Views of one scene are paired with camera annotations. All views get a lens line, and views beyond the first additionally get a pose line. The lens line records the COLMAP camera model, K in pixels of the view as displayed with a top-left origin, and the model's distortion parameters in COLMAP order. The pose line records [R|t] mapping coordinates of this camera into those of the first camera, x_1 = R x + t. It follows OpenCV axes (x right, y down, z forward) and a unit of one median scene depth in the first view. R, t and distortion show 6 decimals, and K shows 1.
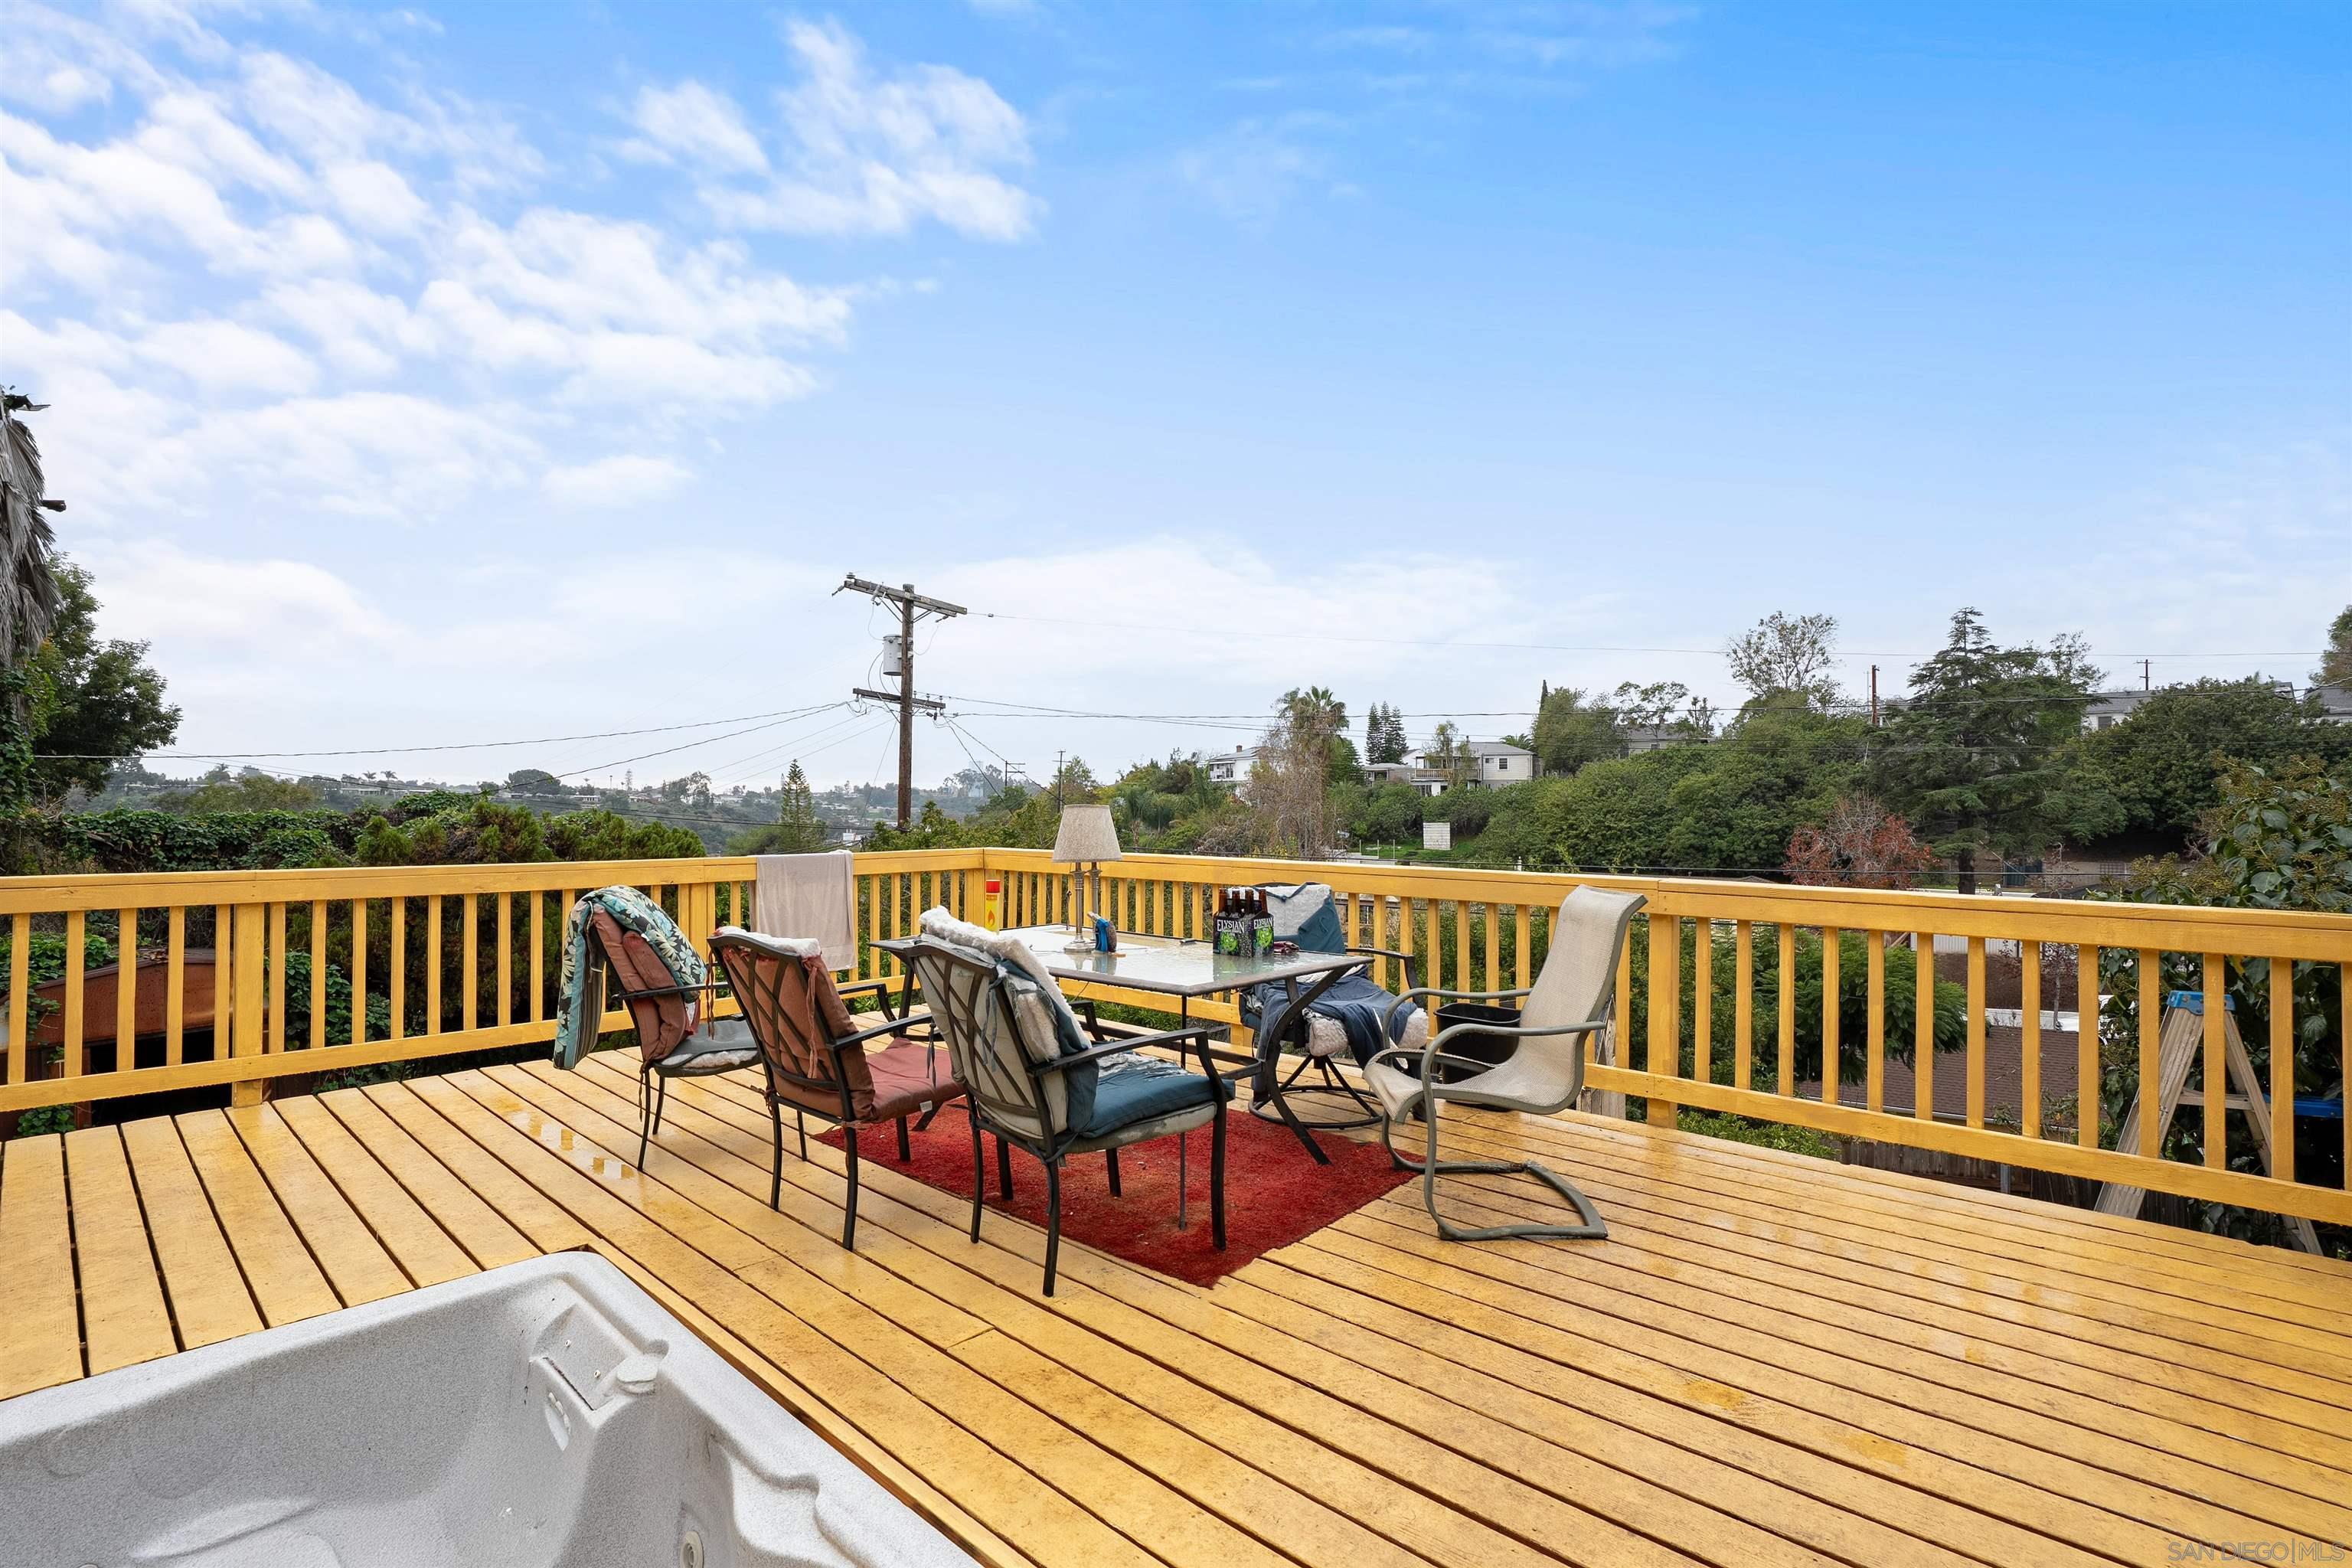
lens RADIAL K [[1067.6, 0, 1174.7], [0, 1067.6, 808.0], [0, 0, 1]] dist [-0.000601, -0.025258]
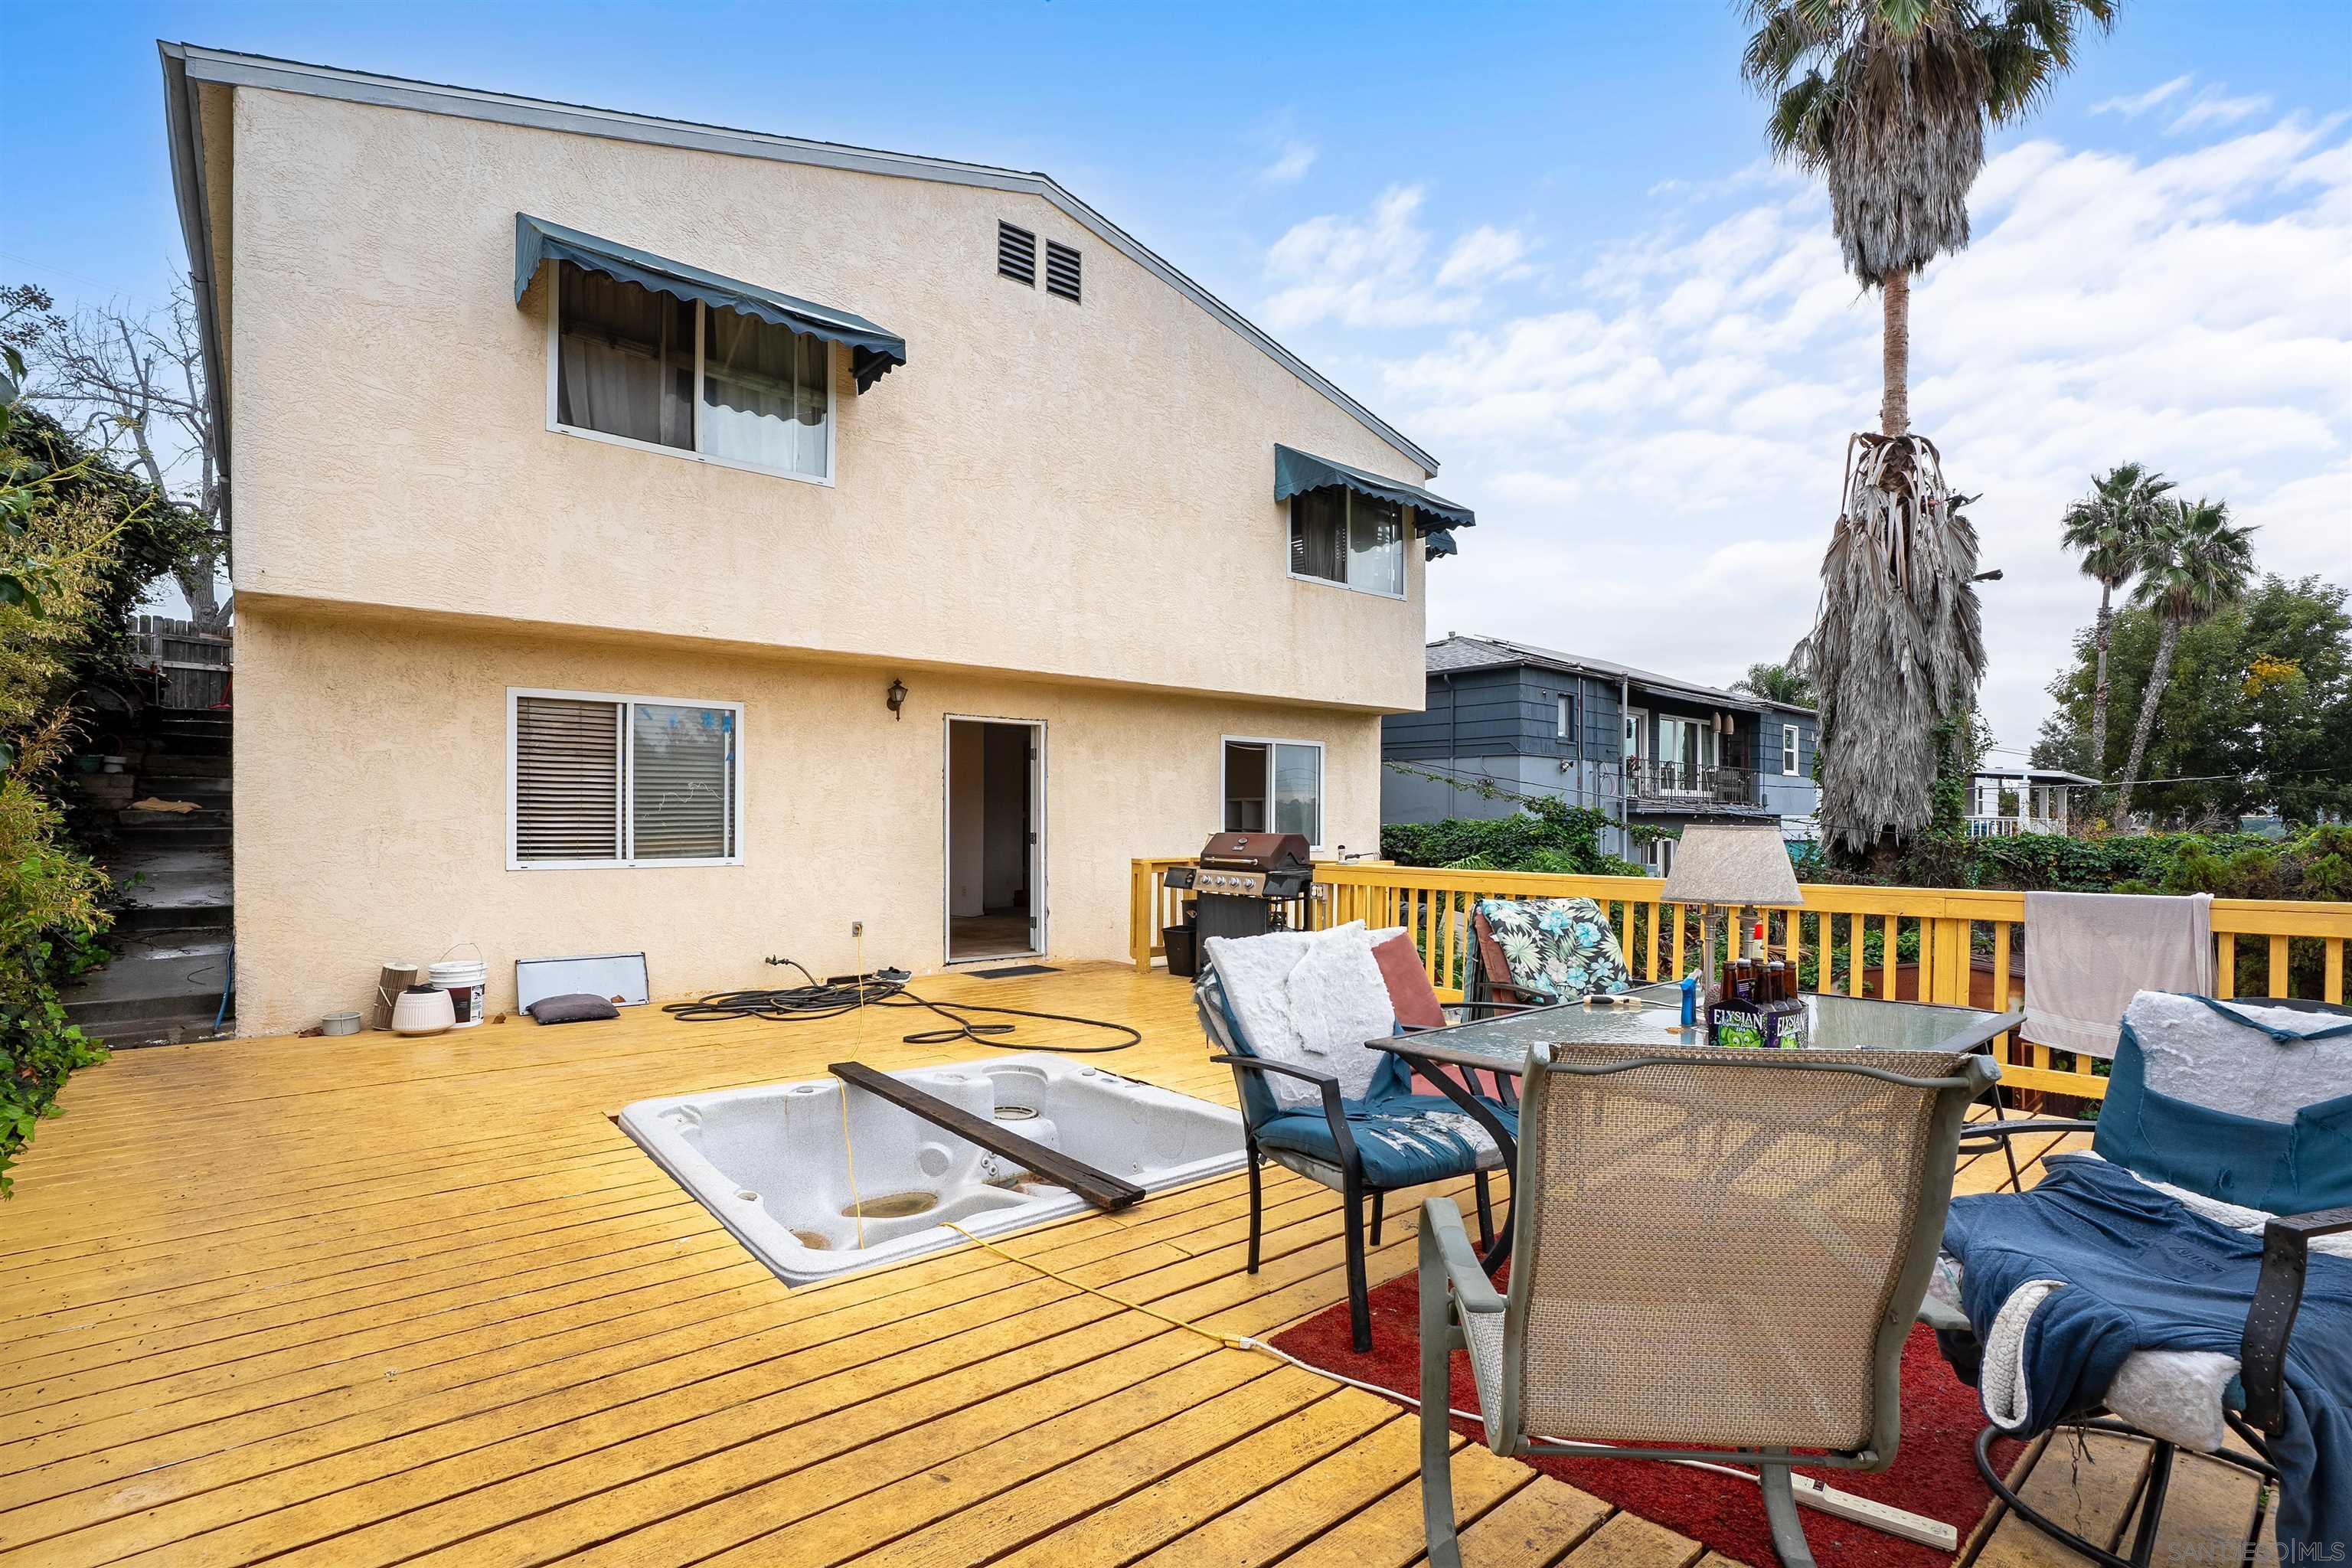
lens RADIAL K [[1095.0, 0, 1238.1], [0, 1095.0, 824.1], [0, 0, 1]] dist [-0.036764, 0.015895]
pose [[-0.100976, -0.007138, -0.994863, 0.242200], [-0.000464, 0.999974, -0.007127, 0.000492], [0.994889, -0.000258, -0.100977, 0.264949]]
